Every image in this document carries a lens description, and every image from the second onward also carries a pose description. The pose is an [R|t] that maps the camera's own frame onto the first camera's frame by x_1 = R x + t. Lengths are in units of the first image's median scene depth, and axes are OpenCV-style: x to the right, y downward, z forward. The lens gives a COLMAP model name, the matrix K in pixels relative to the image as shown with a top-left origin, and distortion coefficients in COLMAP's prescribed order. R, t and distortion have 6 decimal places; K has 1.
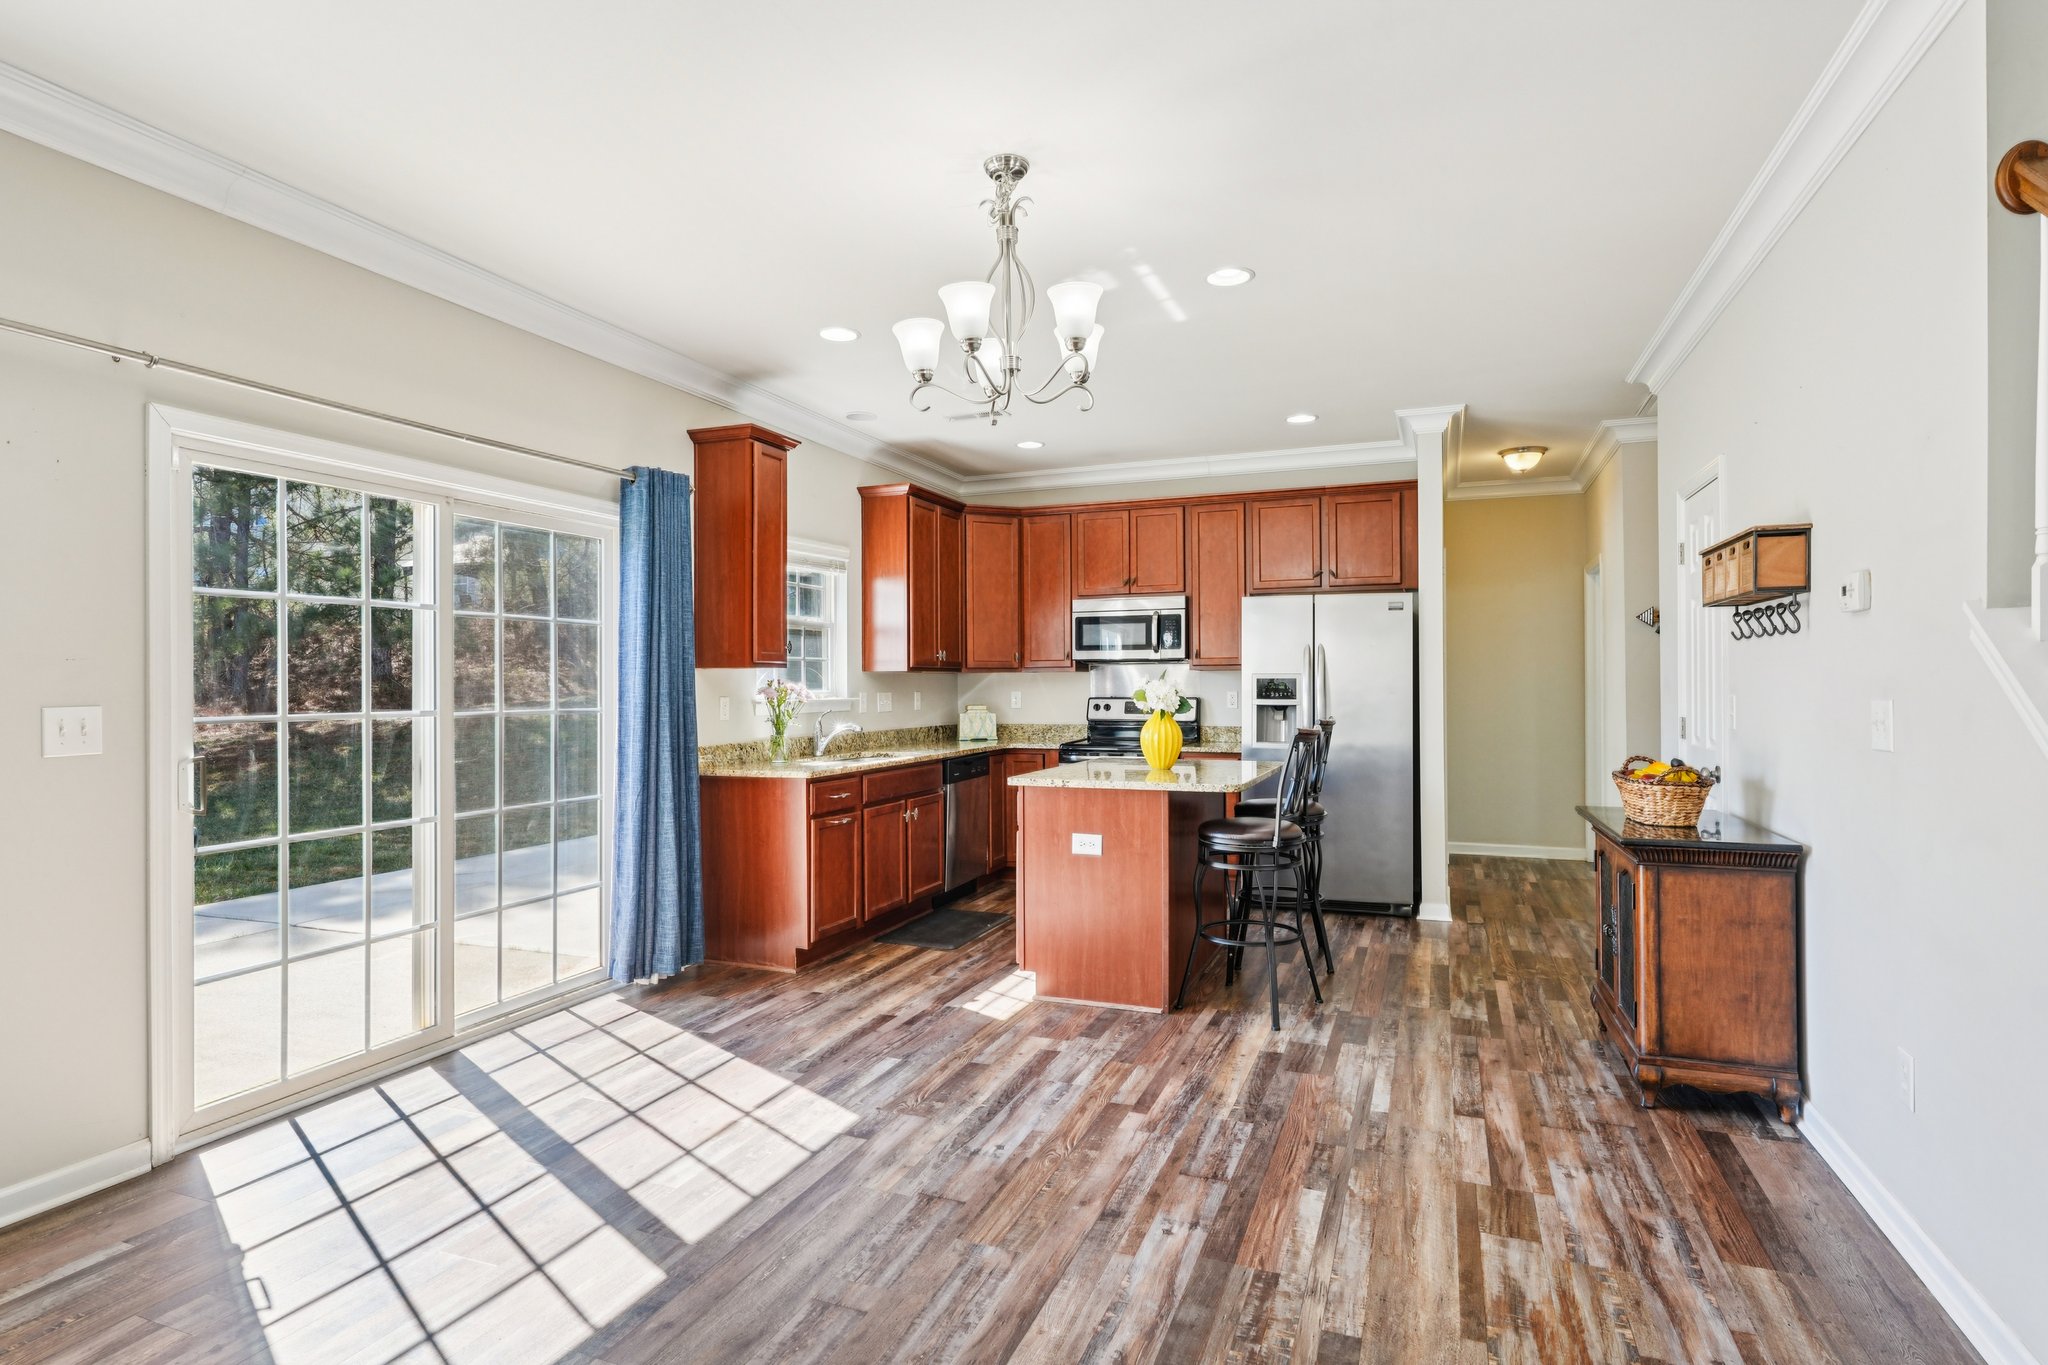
lens RADIAL K [[1057.5, 0, 1021.7], [0, 1057.5, 680.4], [0, 0, 1]] dist [0.000271, 0.000704]
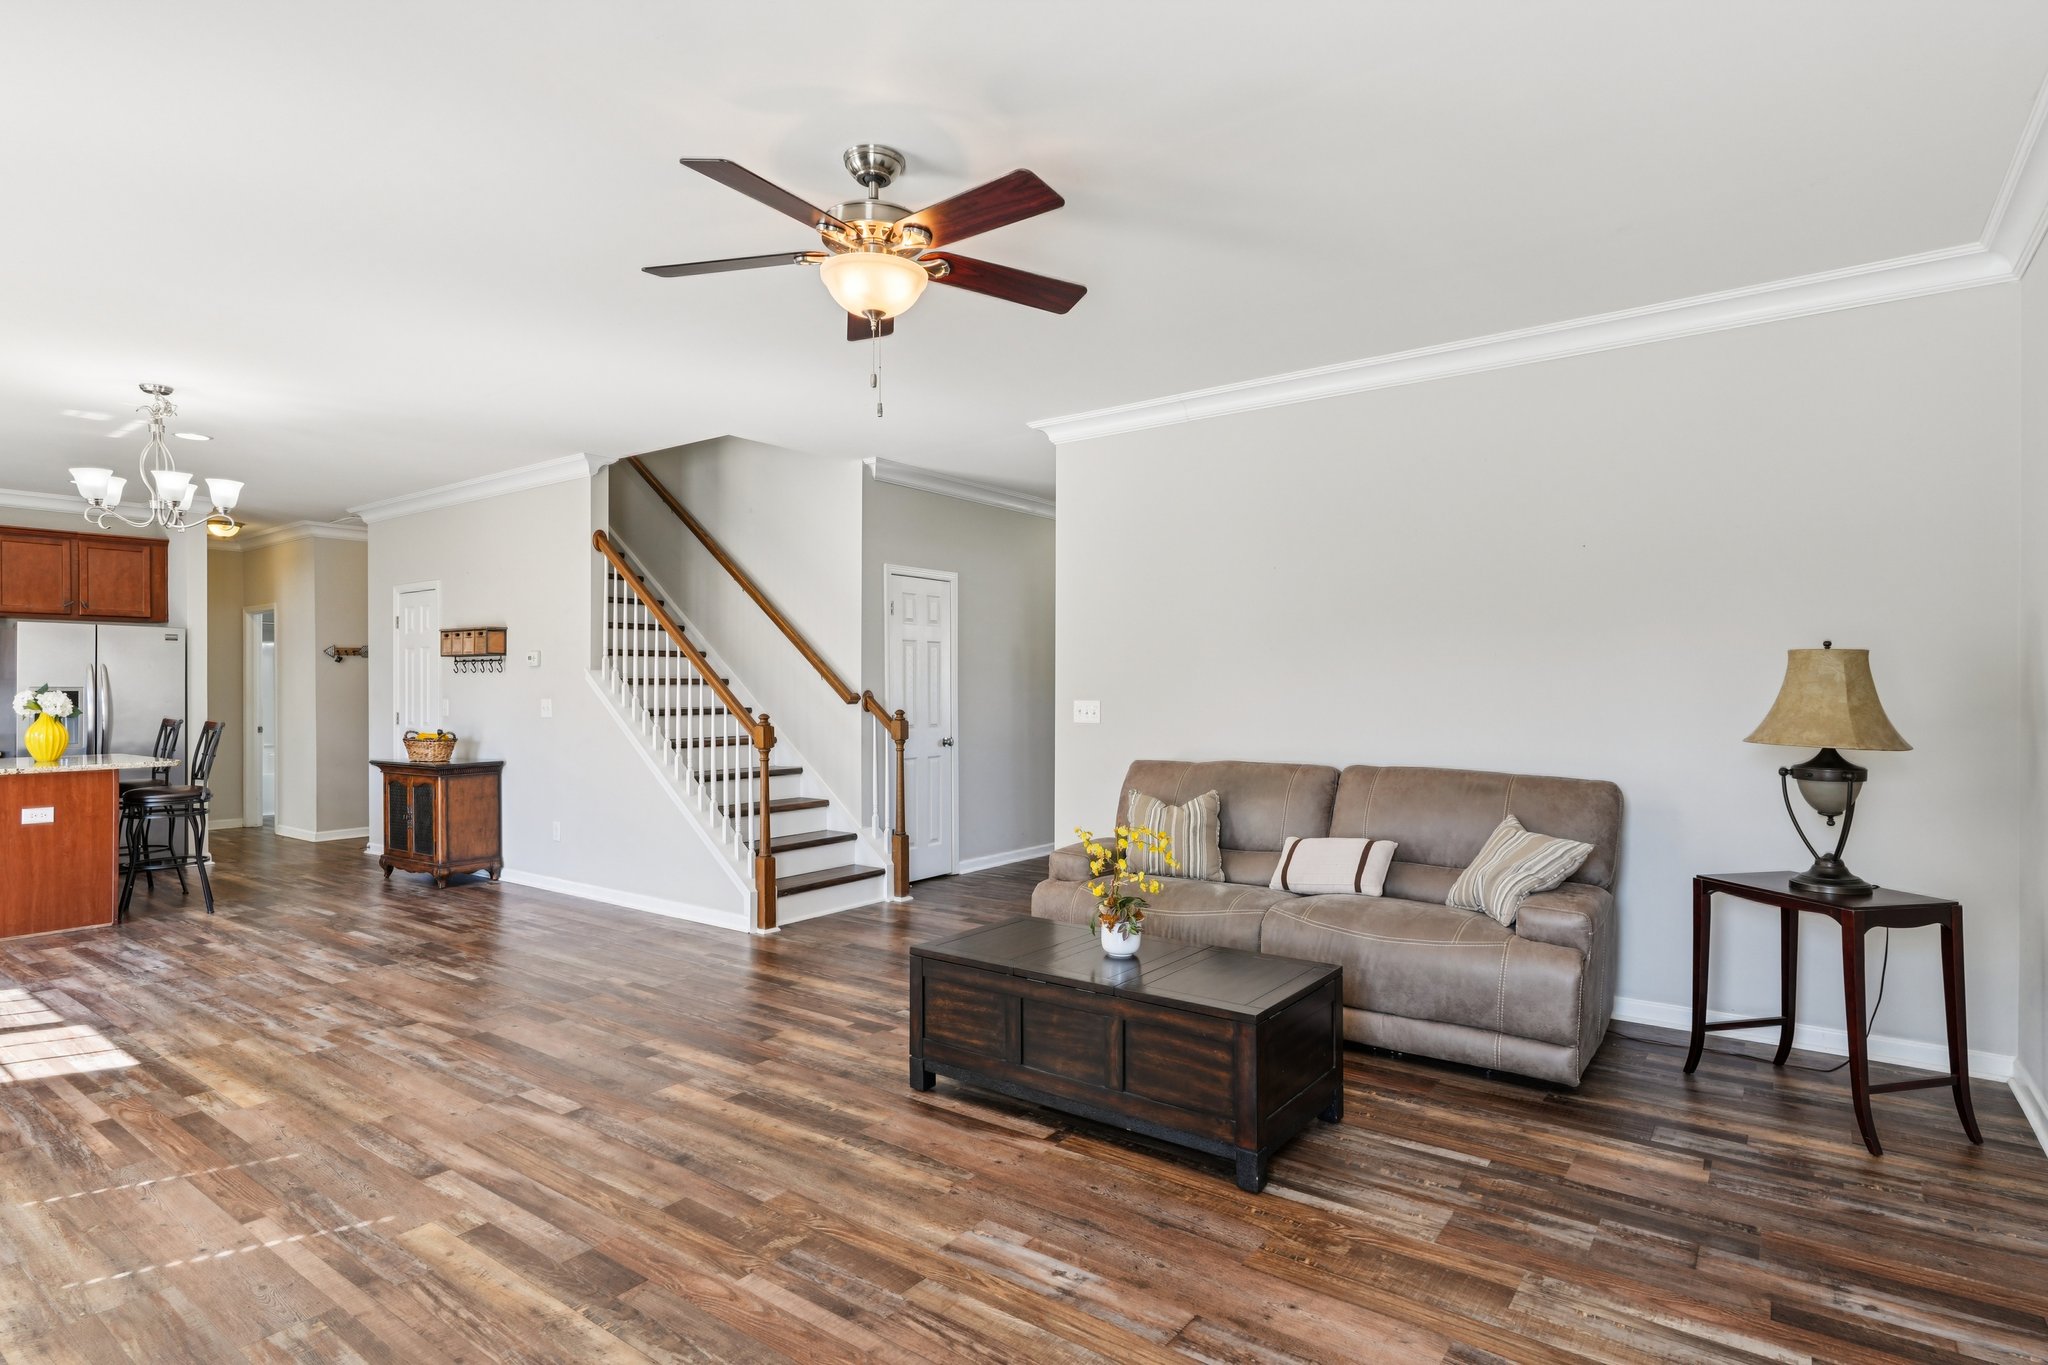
lens RADIAL K [[1057.5, 0, 1028.2], [0, 1057.5, 683.7], [0, 0, 1]] dist [0.000271, 0.000704]
pose [[0.259004, 0.007984, 0.965843, -1.182494], [0.000651, 0.999964, -0.008441, 0.001282], [-0.965876, 0.002815, 0.258989, -0.719483]]
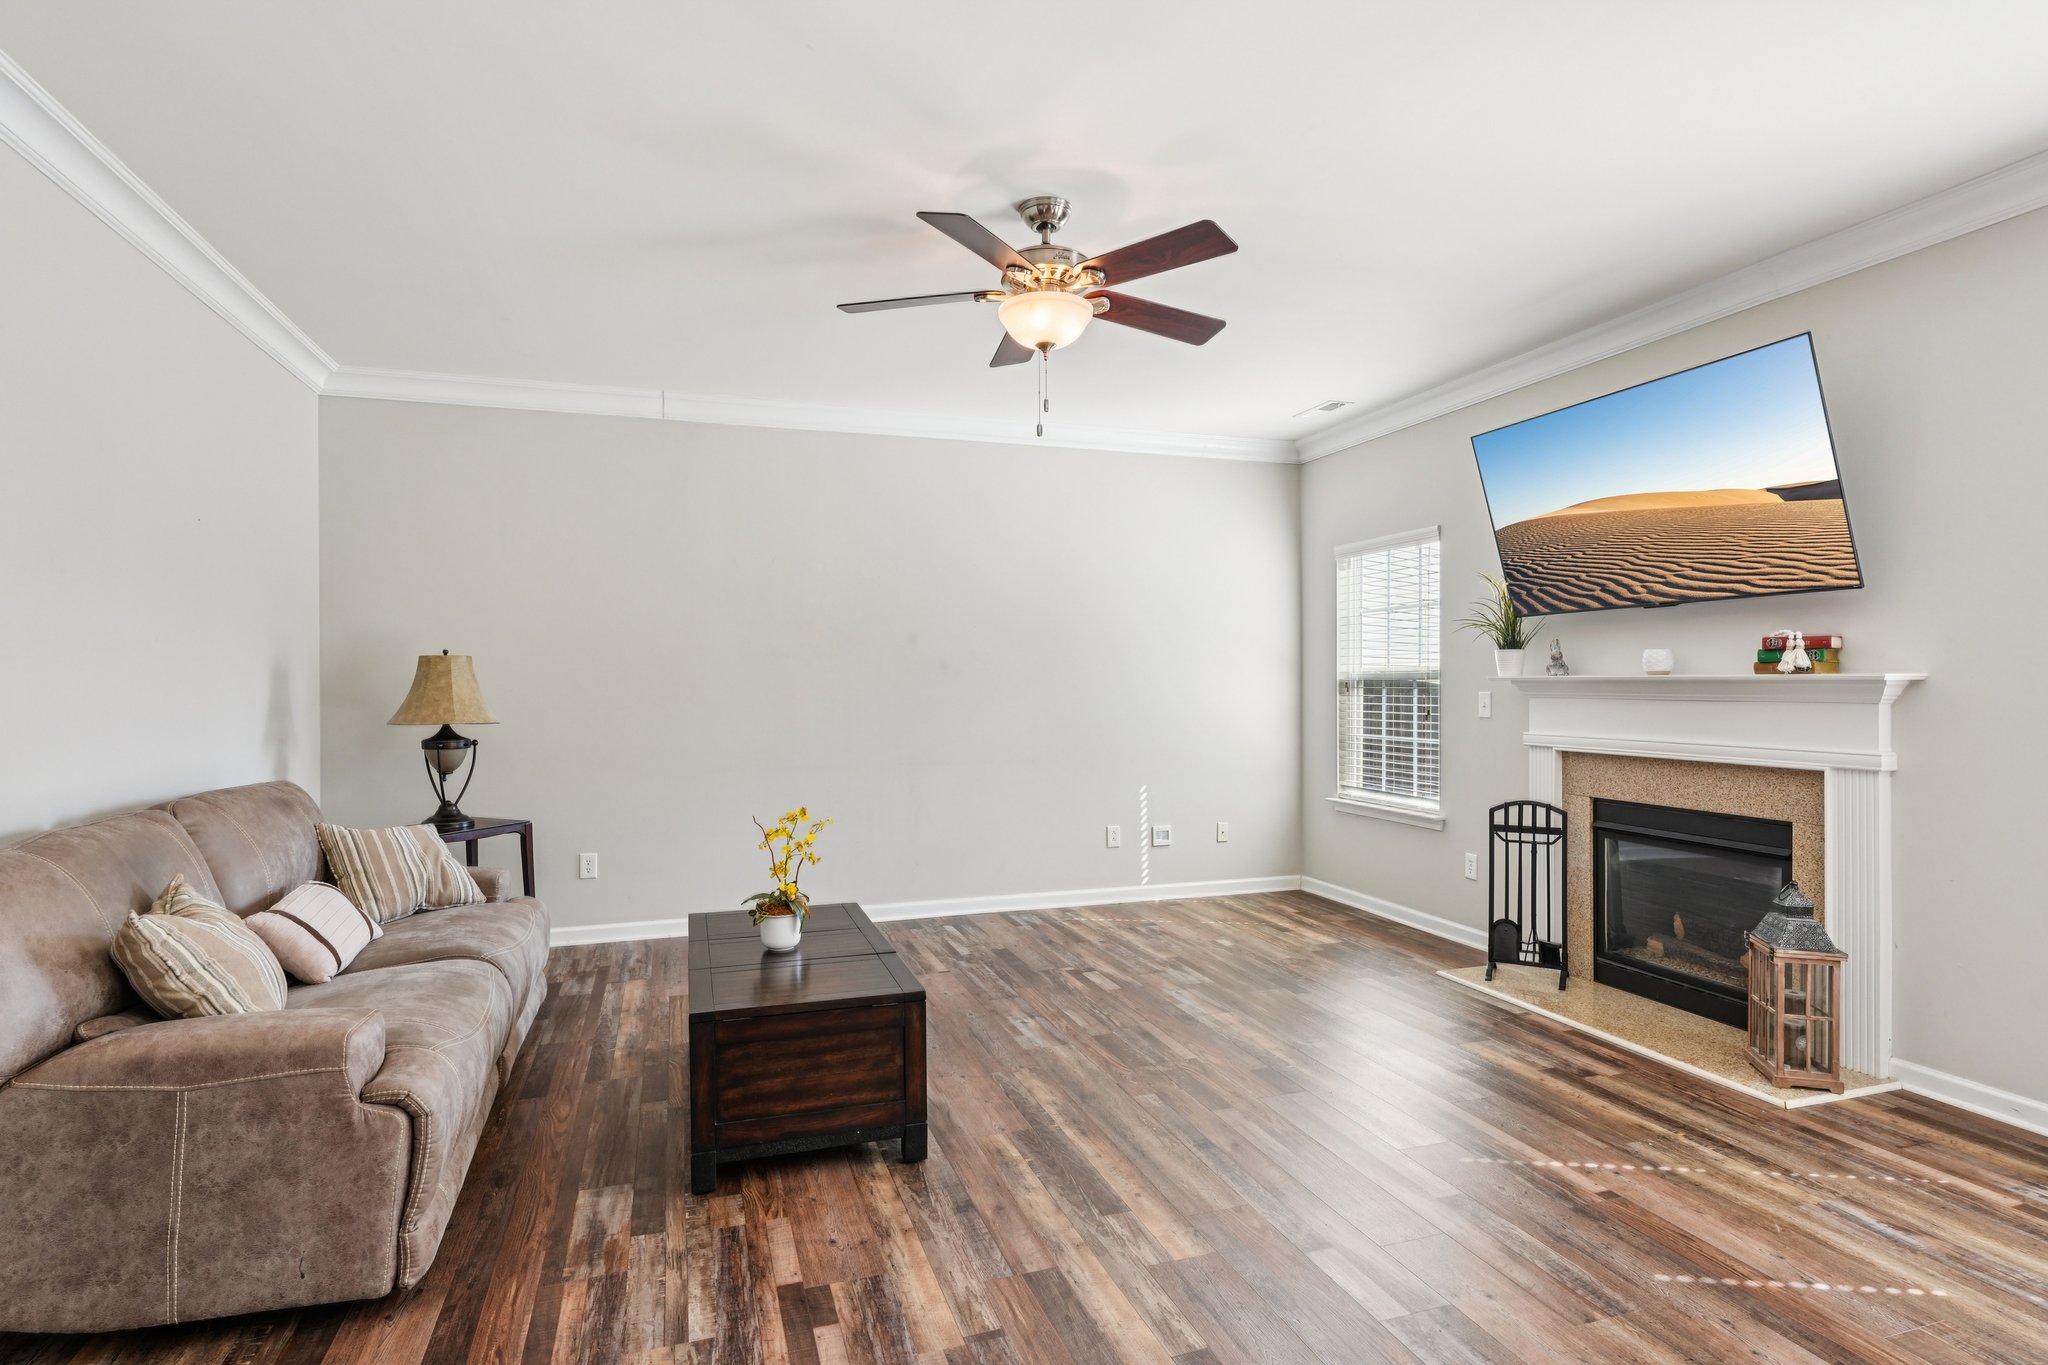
lens RADIAL K [[1057.5, 0, 1029.8], [0, 1057.5, 679.7], [0, 0, 1]] dist [0.000271, 0.000704]
pose [[-0.764484, 0.003748, -0.644632, 0.314364], [0.006831, 0.999974, -0.002287, 0.000540], [0.644607, -0.006152, -0.764490, 0.400874]]
